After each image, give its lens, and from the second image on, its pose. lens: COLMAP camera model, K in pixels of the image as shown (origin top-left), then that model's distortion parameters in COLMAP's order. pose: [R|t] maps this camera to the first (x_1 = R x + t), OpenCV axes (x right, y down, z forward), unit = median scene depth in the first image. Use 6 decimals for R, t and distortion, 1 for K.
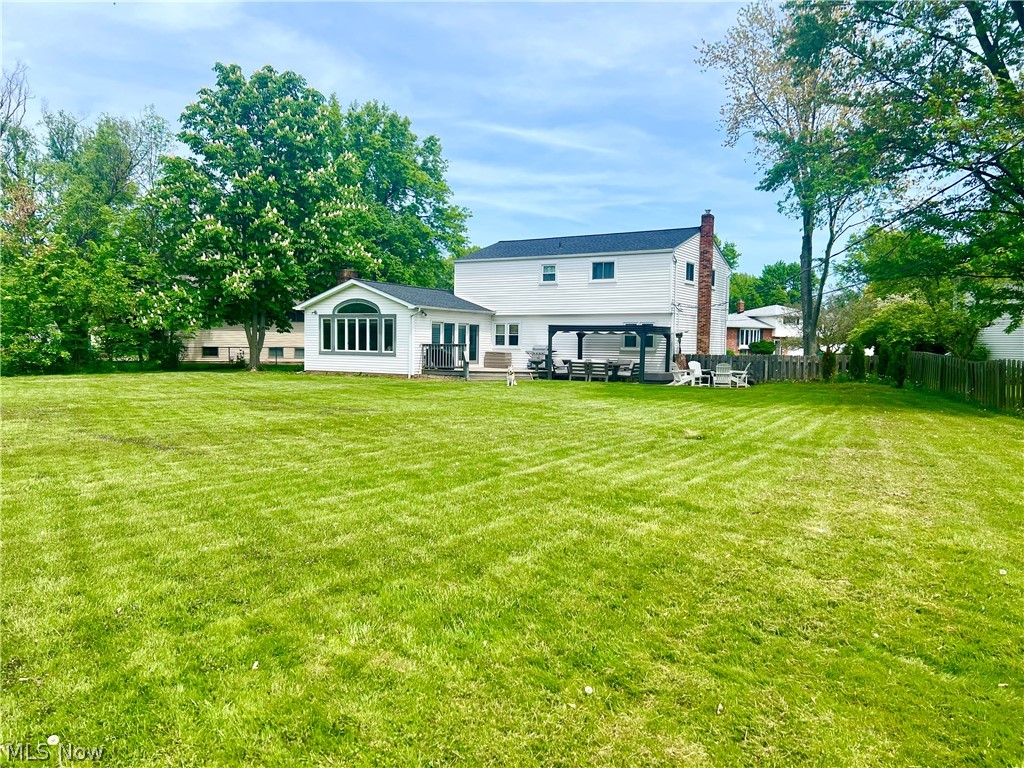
lens RADIAL K [[766.5, 0, 513.0], [0, 766.5, 385.3], [0, 0, 1]] dist [0.051837, -0.057185]
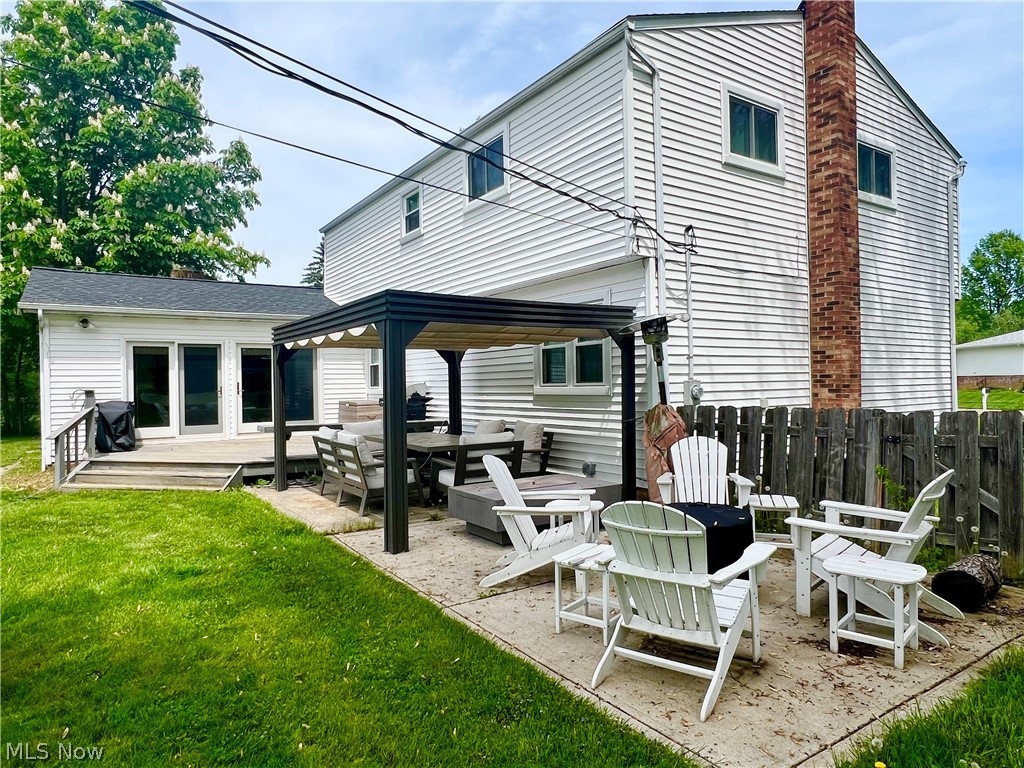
lens RADIAL K [[625.5, 0, 511.1], [0, 625.5, 383.3], [0, 0, 1]] dist [-0.006470, 0.001026]
pose [[0.906486, -0.030612, -0.421125, 0.235921], [0.006816, 0.998299, -0.057894, -0.033082], [0.422182, 0.049610, 0.905153, 0.718943]]
